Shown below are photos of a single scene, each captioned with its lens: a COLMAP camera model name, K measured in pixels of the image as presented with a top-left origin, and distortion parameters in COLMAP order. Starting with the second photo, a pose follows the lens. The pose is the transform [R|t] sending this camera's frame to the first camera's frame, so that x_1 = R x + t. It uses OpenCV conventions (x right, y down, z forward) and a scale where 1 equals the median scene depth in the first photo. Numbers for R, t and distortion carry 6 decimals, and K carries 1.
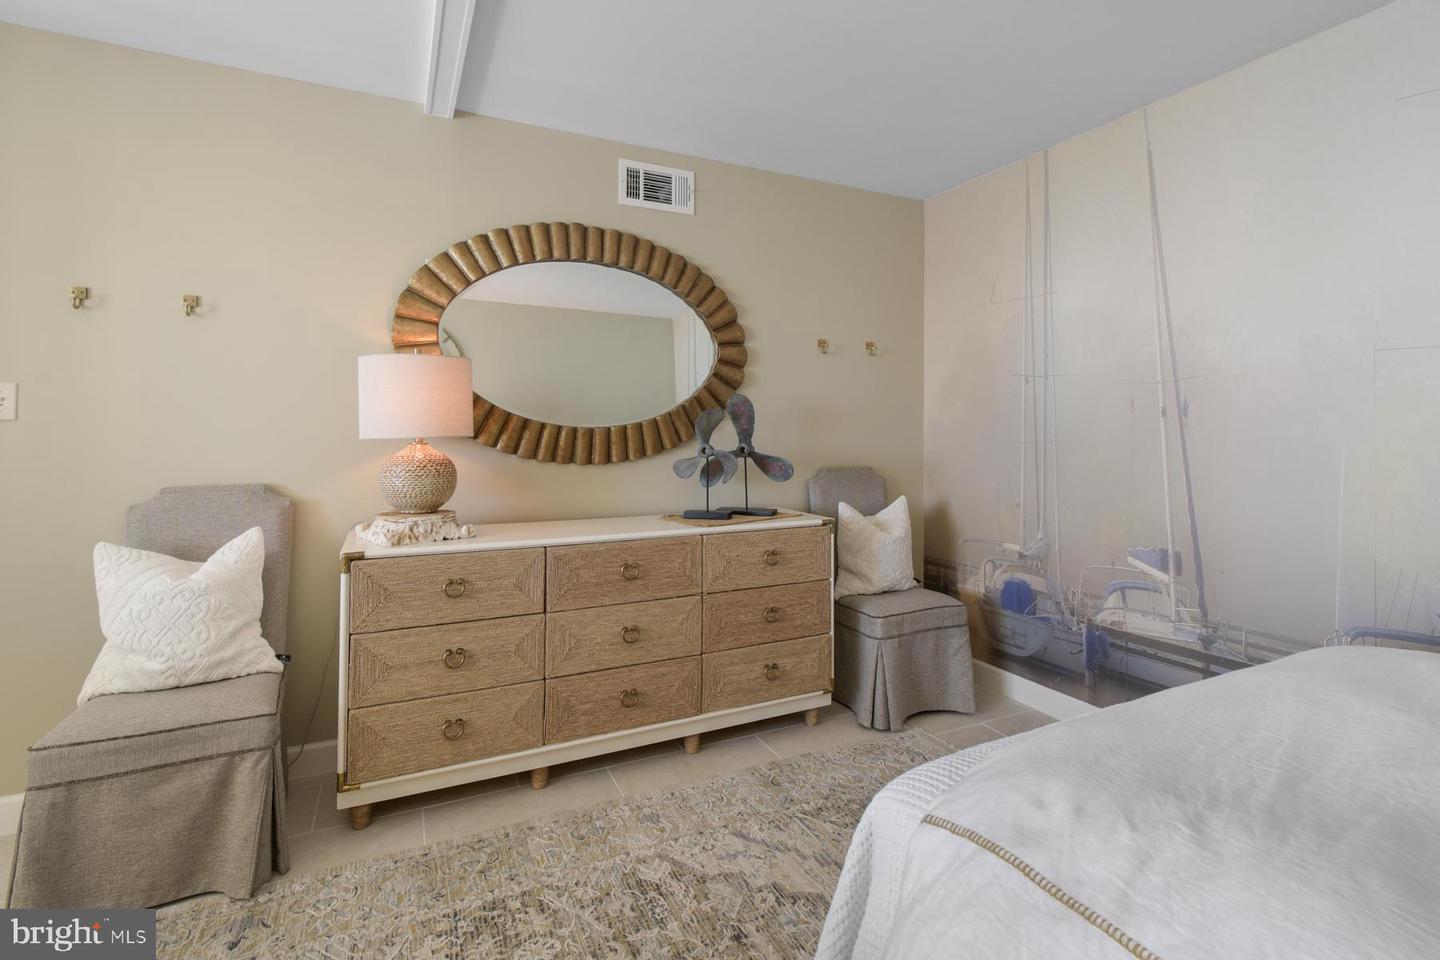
lens RADIAL K [[665.4, 0, 720.4], [0, 665.4, 415.0], [0, 0, 1]] dist [0.002413, -0.000960]
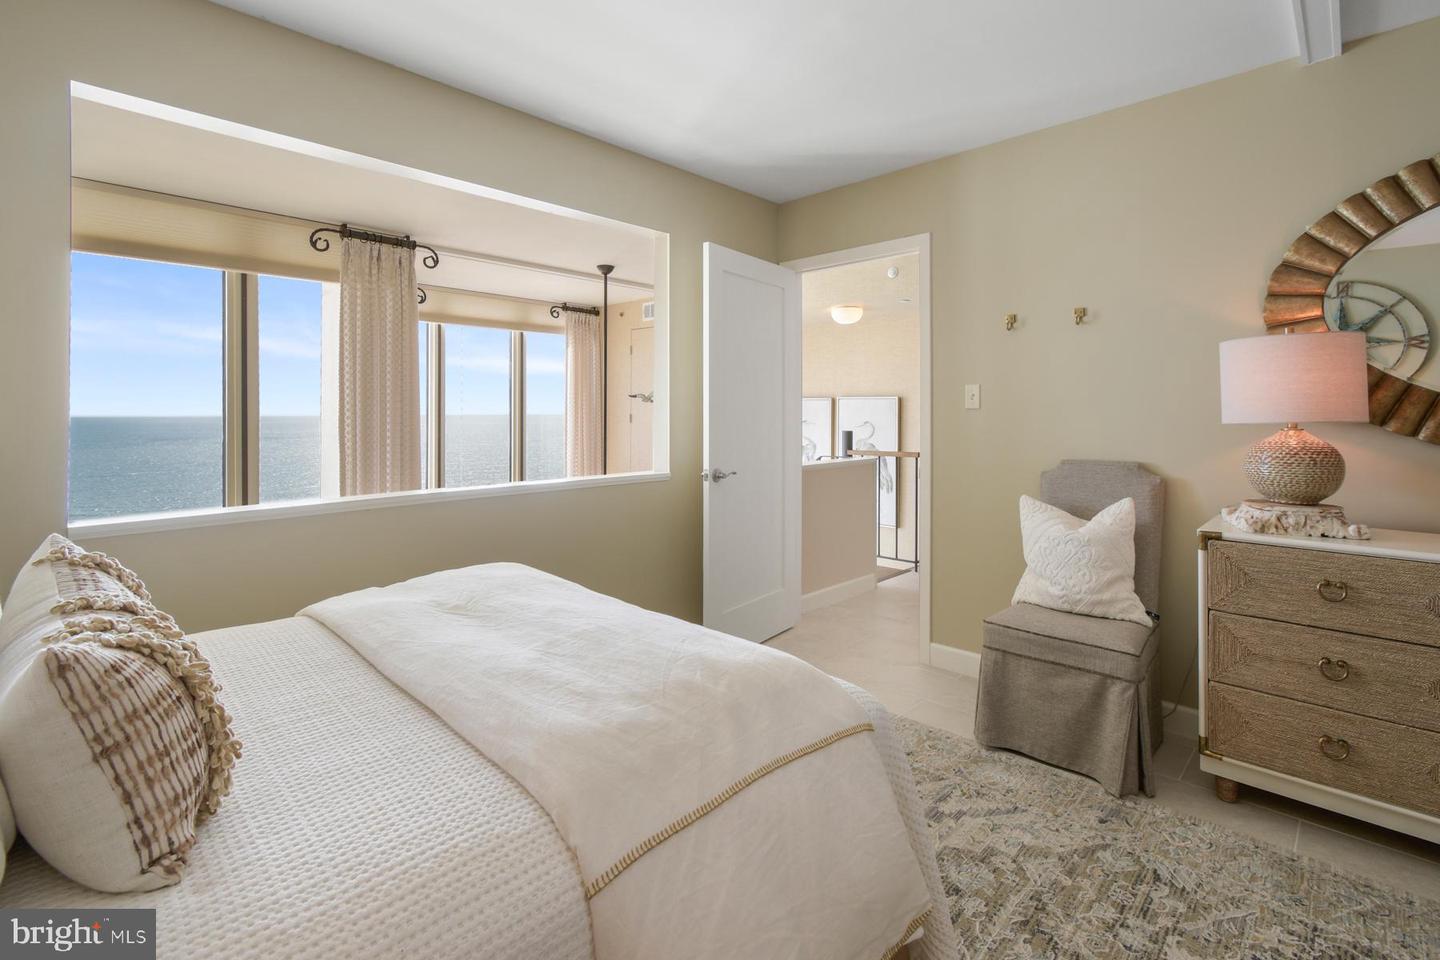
lens RADIAL K [[665.4, 0, 720.4], [0, 665.4, 415.0], [0, 0, 1]] dist [0.002413, -0.000960]
pose [[0.347579, -0.001455, -0.937650, 0.151621], [0.020610, 0.999769, 0.006089, 0.000557], [0.937424, -0.021442, 0.347529, -0.077274]]
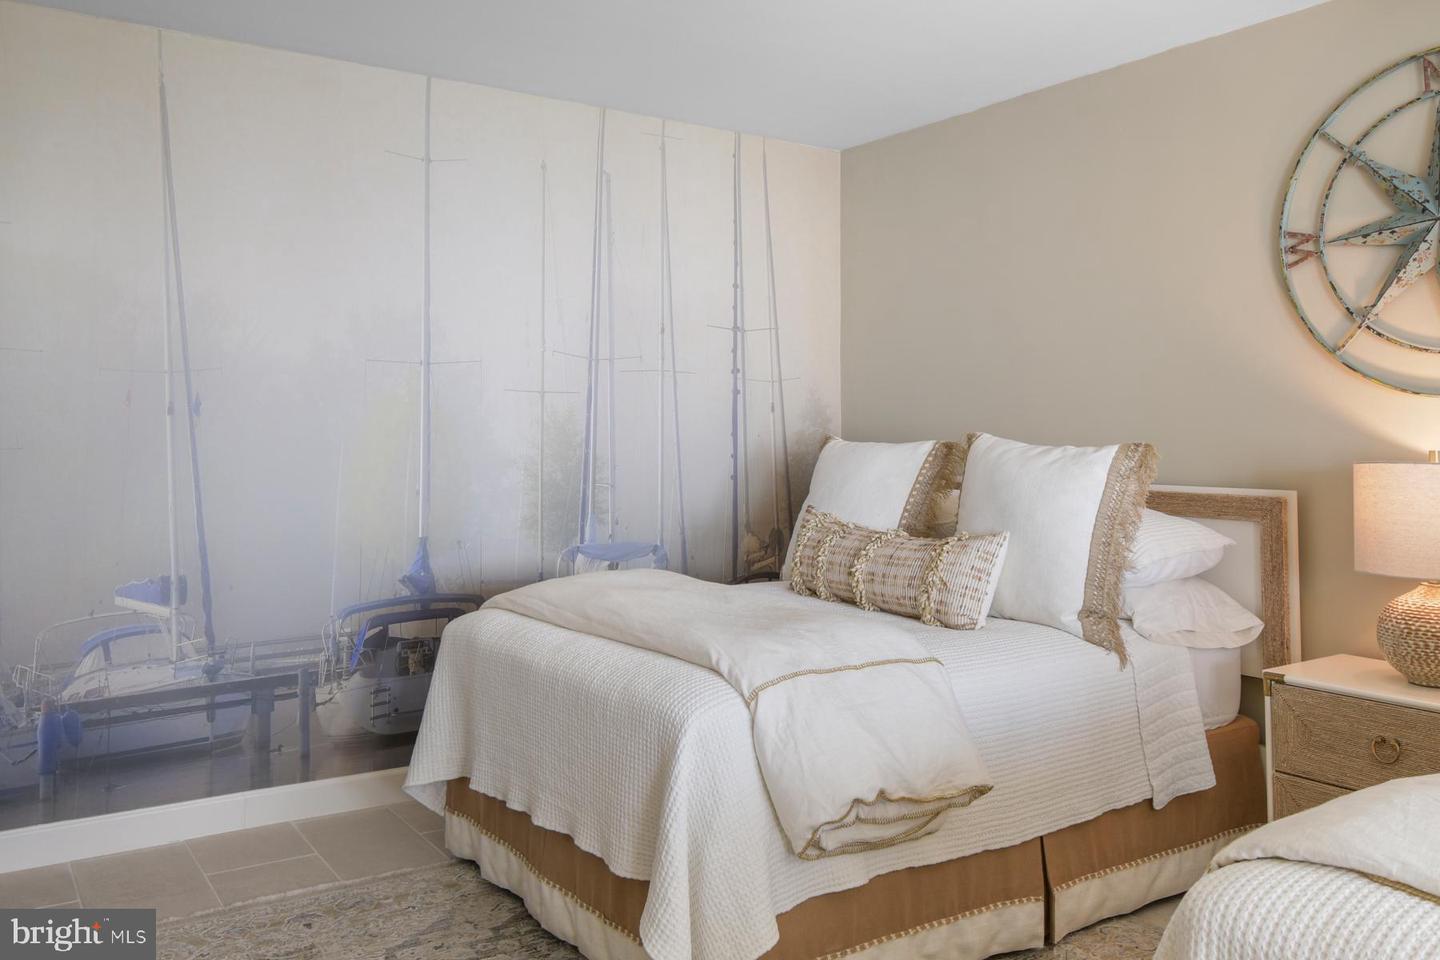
lens RADIAL K [[1181.6, 0, 704.2], [0, 1181.6, 372.4], [0, 0, 1]] dist [0.002390, -0.003358]
pose [[-0.136435, 0.043205, 0.989706, -0.996864], [-0.023237, 0.998634, -0.046798, 0.004658], [-0.990376, -0.029383, -0.135245, 0.631722]]
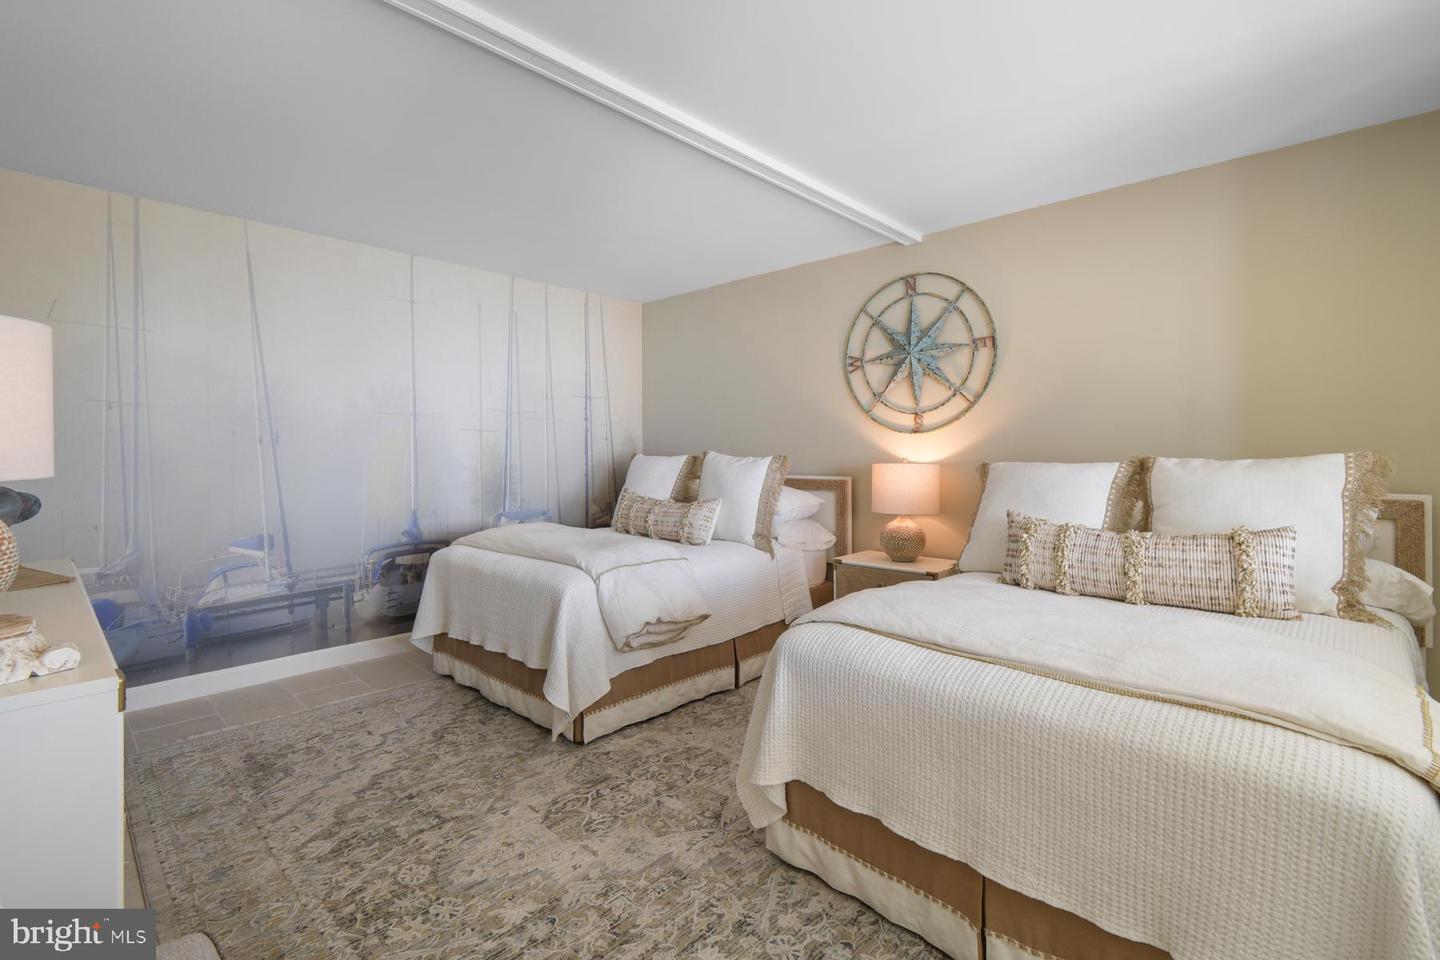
lens RADIAL K [[662.8, 0, 719.7], [0, 662.8, 454.5], [0, 0, 1]] dist [0.001752, 0.000018]
pose [[-0.356169, -0.010539, 0.934362, -1.190394], [-0.016824, 0.999847, 0.004865, 0.003041], [-0.934270, -0.013987, -0.356291, 0.670524]]
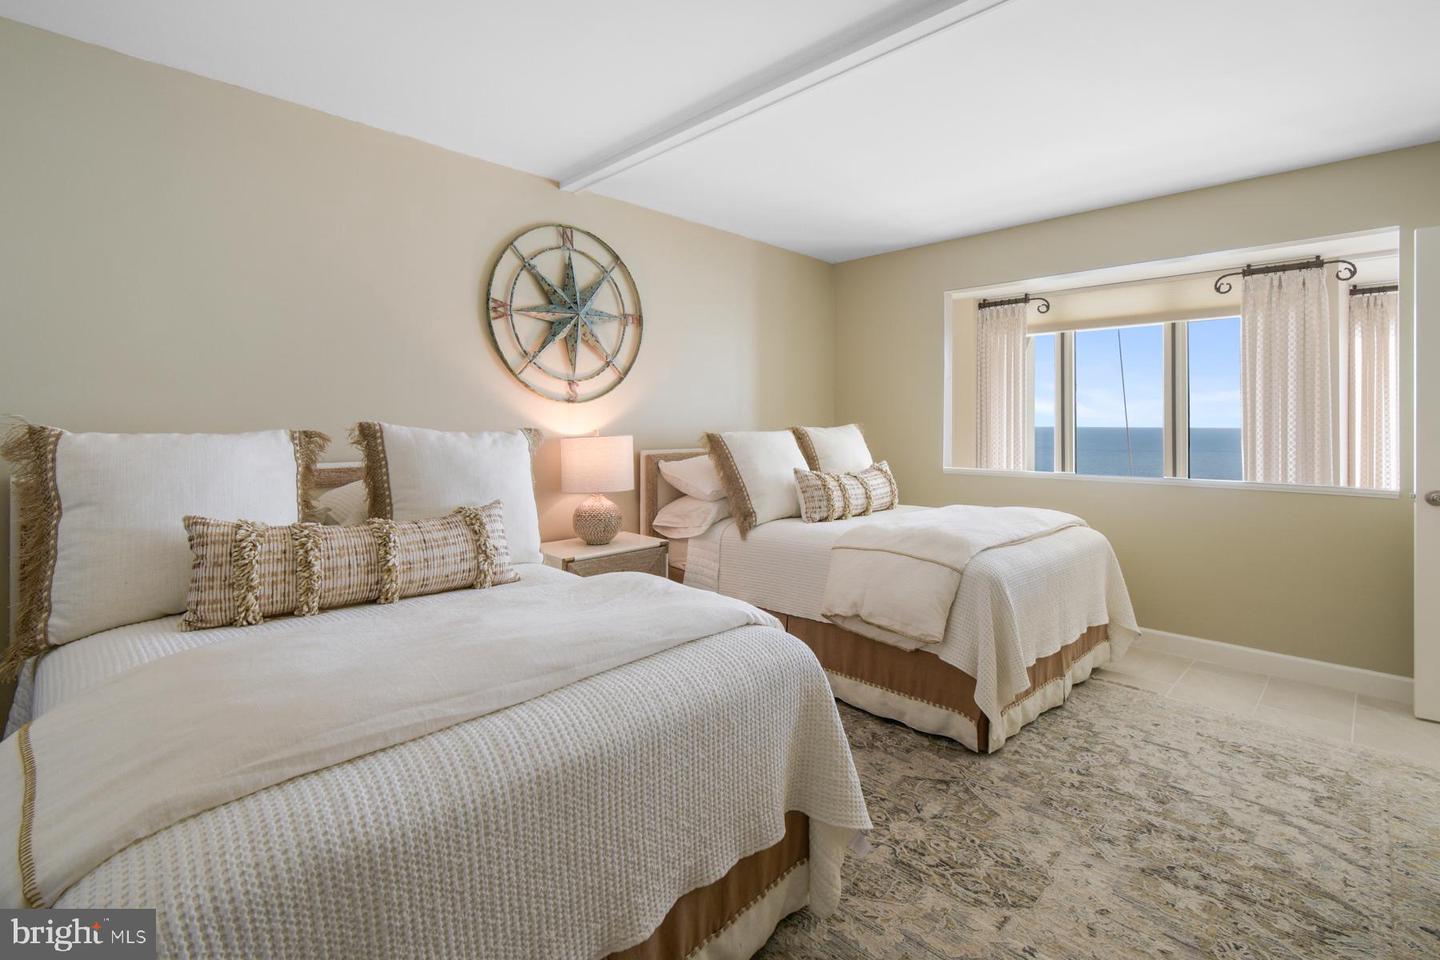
lens RADIAL K [[665.2, 0, 724.4], [0, 665.2, 424.1], [0, 0, 1]] dist [0.000512, -0.000248]
pose [[-0.937405, -0.005053, -0.348204, 0.474057], [0.001247, 0.999840, -0.017868, 0.025831], [0.348238, -0.017184, -0.937248, 1.174920]]
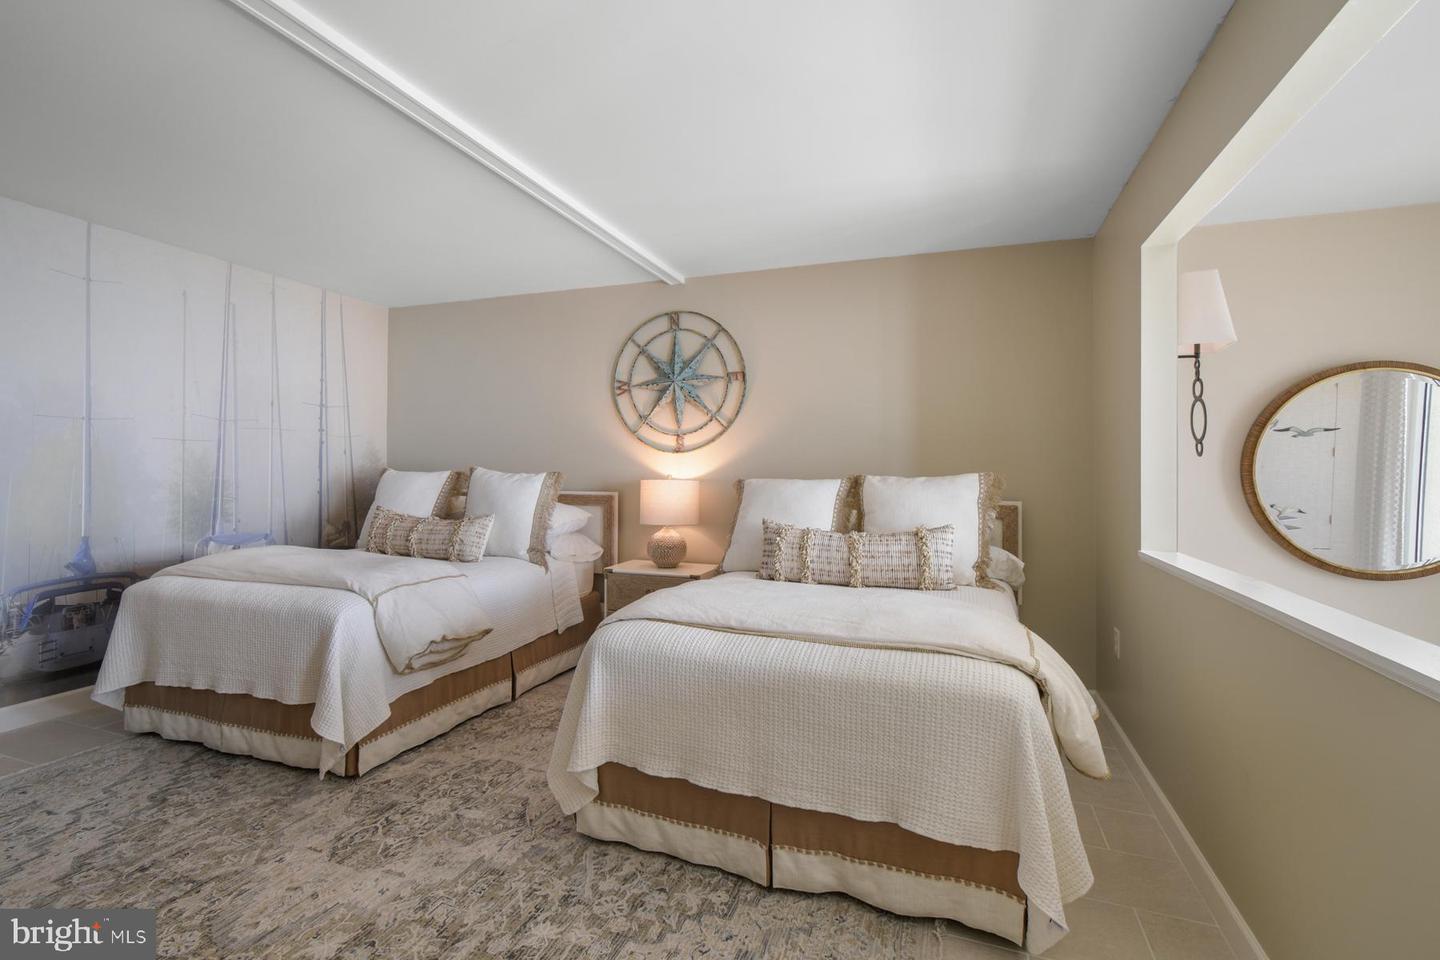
lens RADIAL K [[658.9, 0, 722.8], [0, 658.9, 465.6], [0, 0, 1]] dist [0.002180, -0.000820]
pose [[-0.701300, -0.008484, 0.712815, -1.222591], [-0.024511, 0.999625, -0.012218, 0.004941], [-0.712444, -0.026041, -0.701245, 0.835313]]
